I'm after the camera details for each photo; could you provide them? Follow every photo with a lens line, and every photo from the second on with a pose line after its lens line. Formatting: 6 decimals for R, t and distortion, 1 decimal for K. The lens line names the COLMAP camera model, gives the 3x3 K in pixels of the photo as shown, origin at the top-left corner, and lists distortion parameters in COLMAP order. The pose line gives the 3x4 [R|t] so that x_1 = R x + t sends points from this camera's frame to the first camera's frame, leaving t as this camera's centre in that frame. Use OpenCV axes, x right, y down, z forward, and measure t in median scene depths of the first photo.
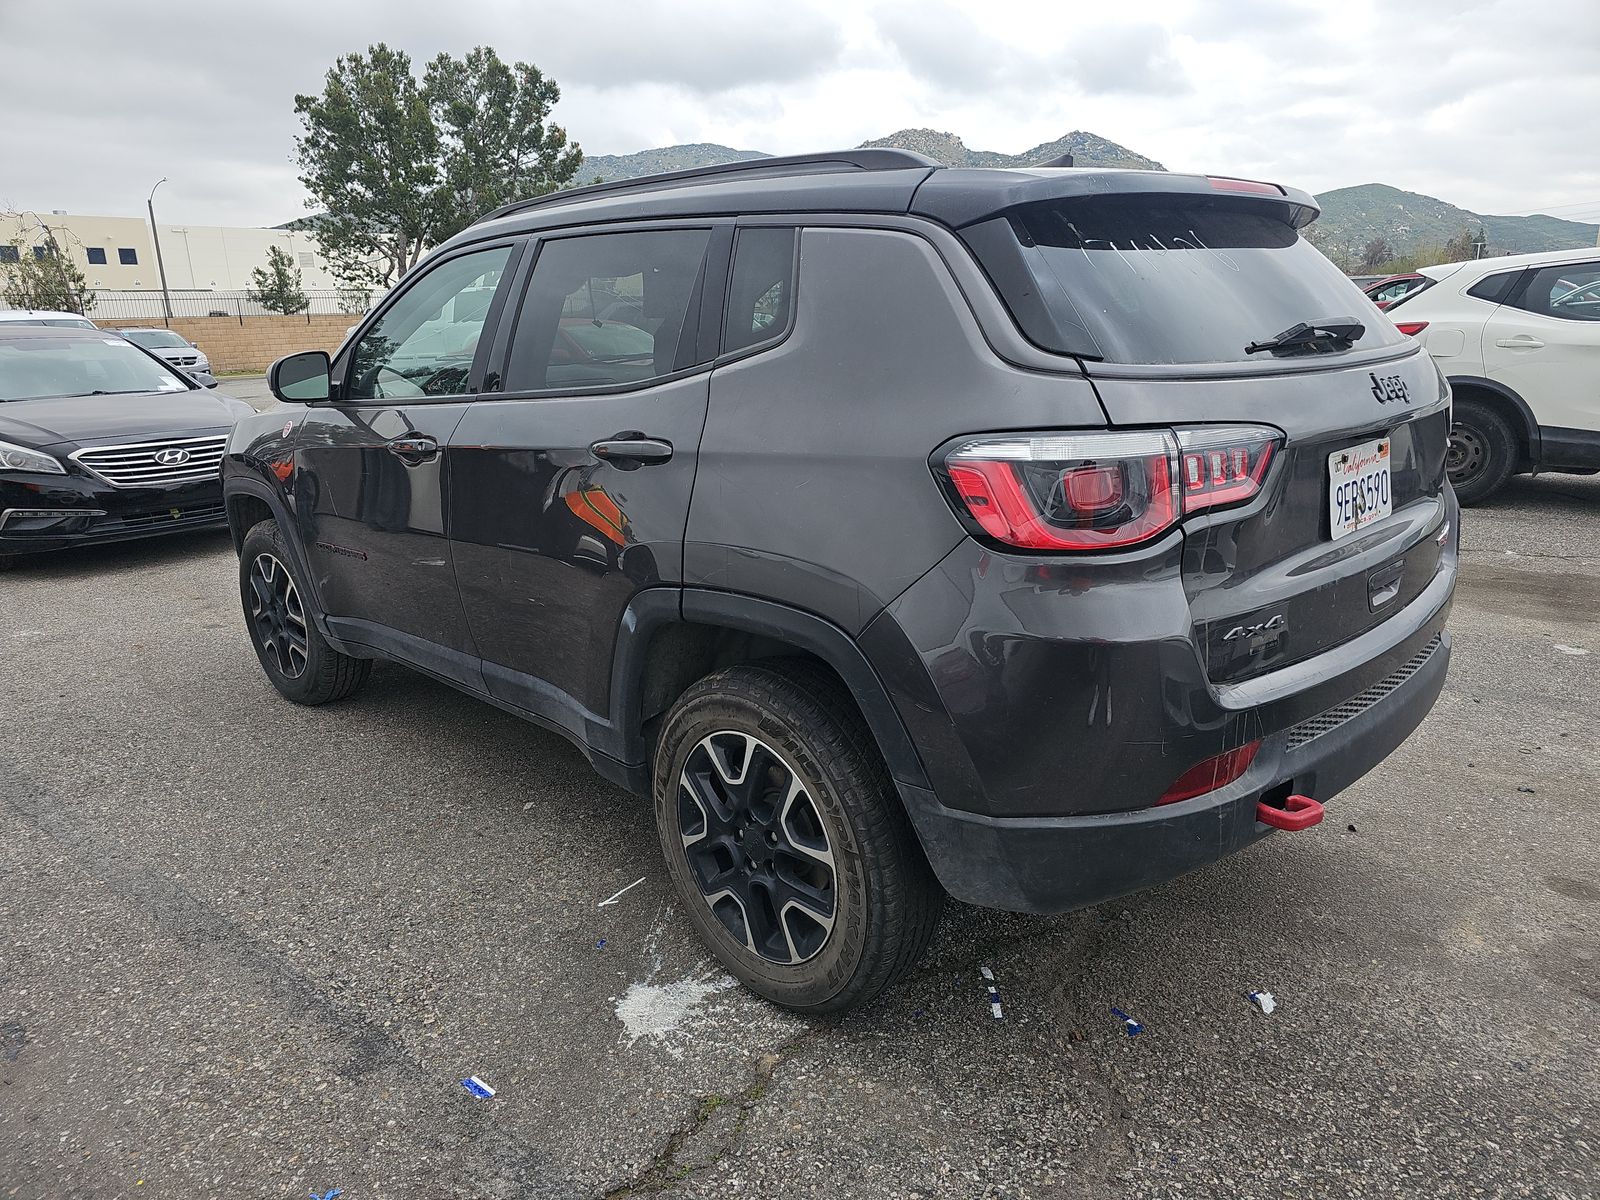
lens RADIAL K [[1058.6, 0, 794.6], [0, 1058.6, 601.5], [0, 0, 1]] dist [0.054540, -0.043825]
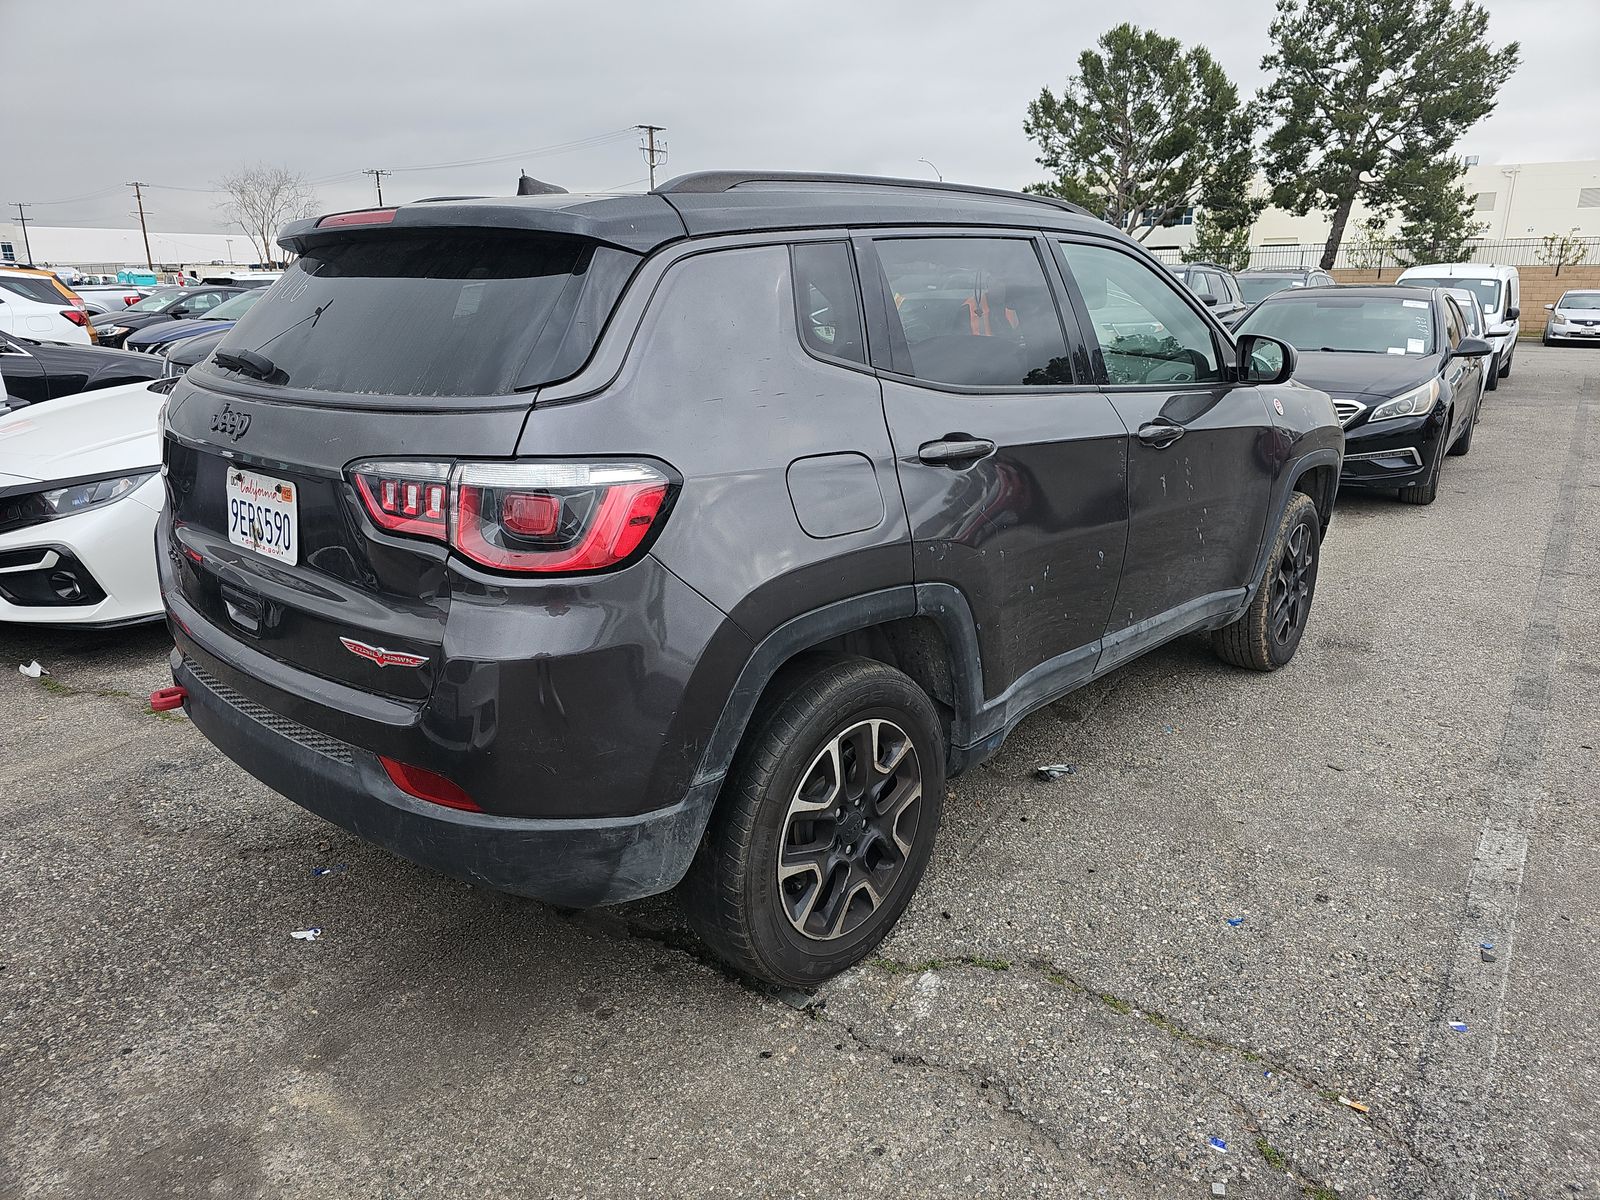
lens RADIAL K [[1058.6, 0, 794.6], [0, 1058.6, 601.5], [0, 0, 1]] dist [0.054540, -0.043825]
pose [[0.059926, 0.316041, -0.946851, 0.098621], [-0.263269, 0.919974, 0.290408, -0.029477], [0.962859, 0.231874, 0.138334, 0.086070]]
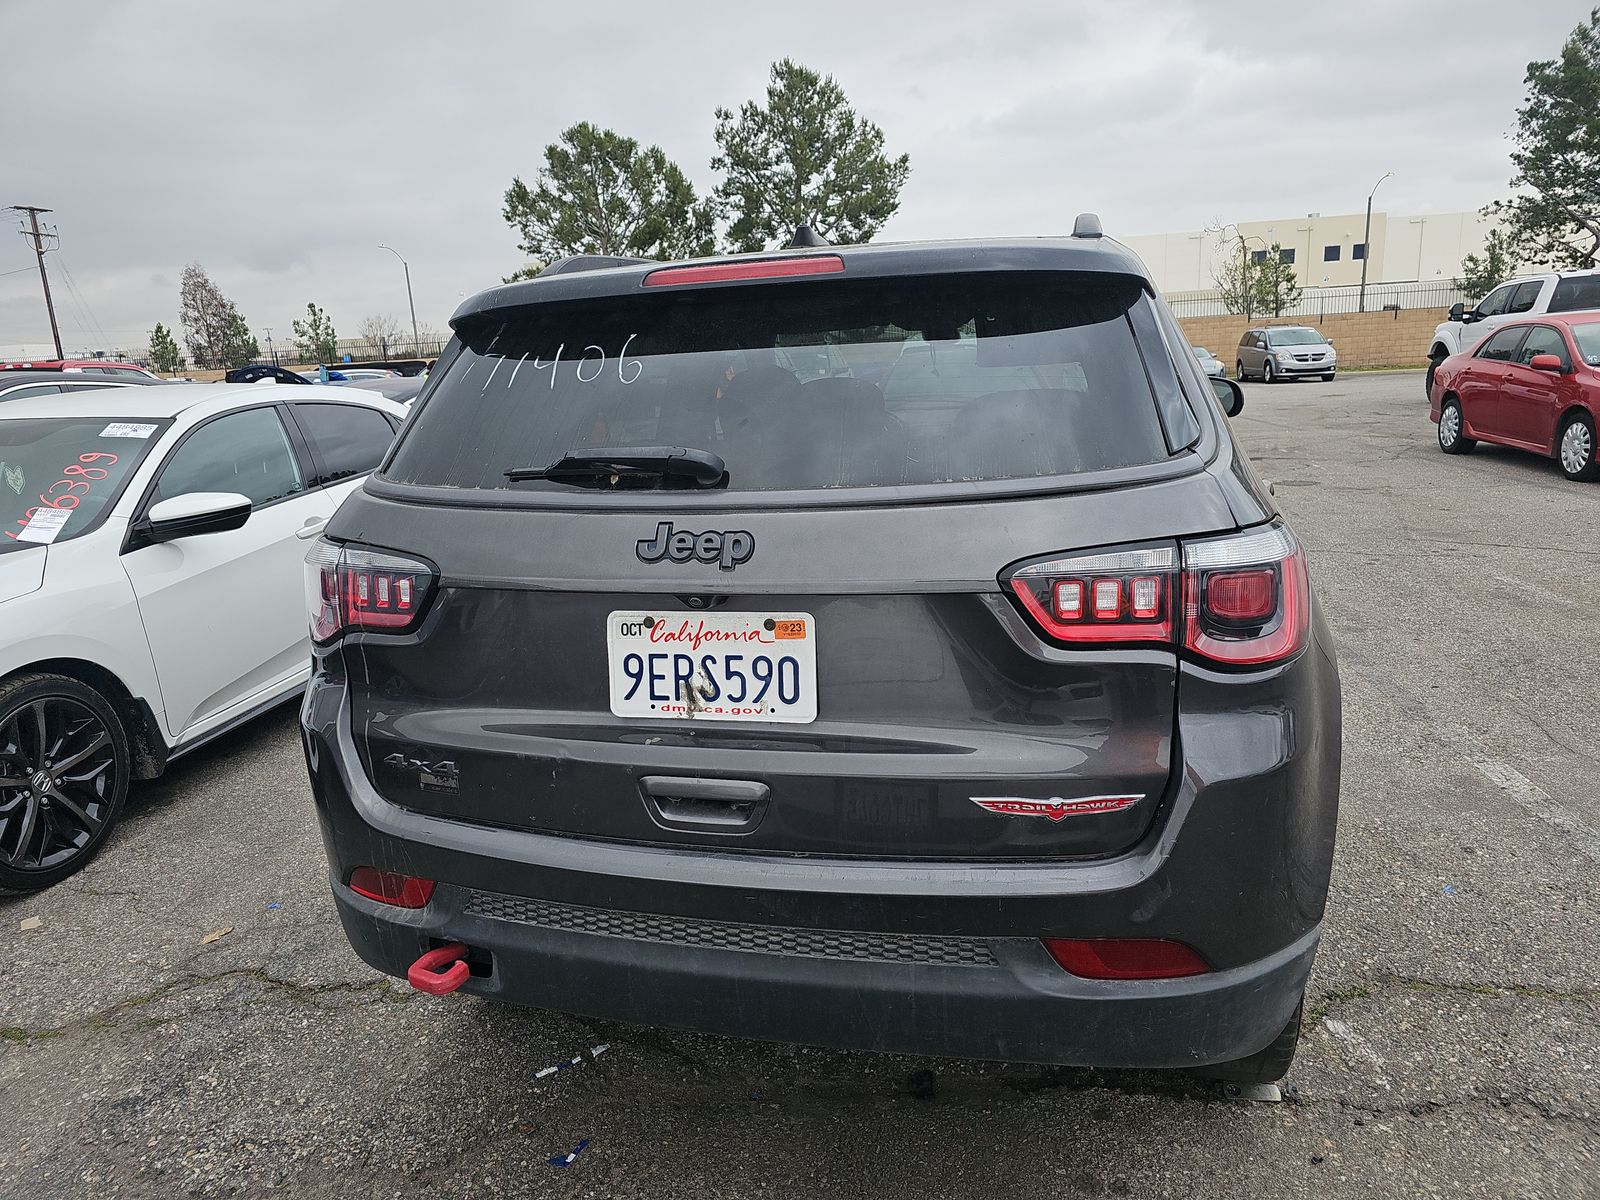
lens RADIAL K [[1058.6, 0, 794.6], [0, 1058.6, 601.5], [0, 0, 1]] dist [0.054540, -0.043825]
pose [[0.507502, 0.203181, -0.837352, 0.074267], [-0.193885, 0.973807, 0.118781, -0.016065], [0.839553, 0.102068, 0.533603, 0.040459]]
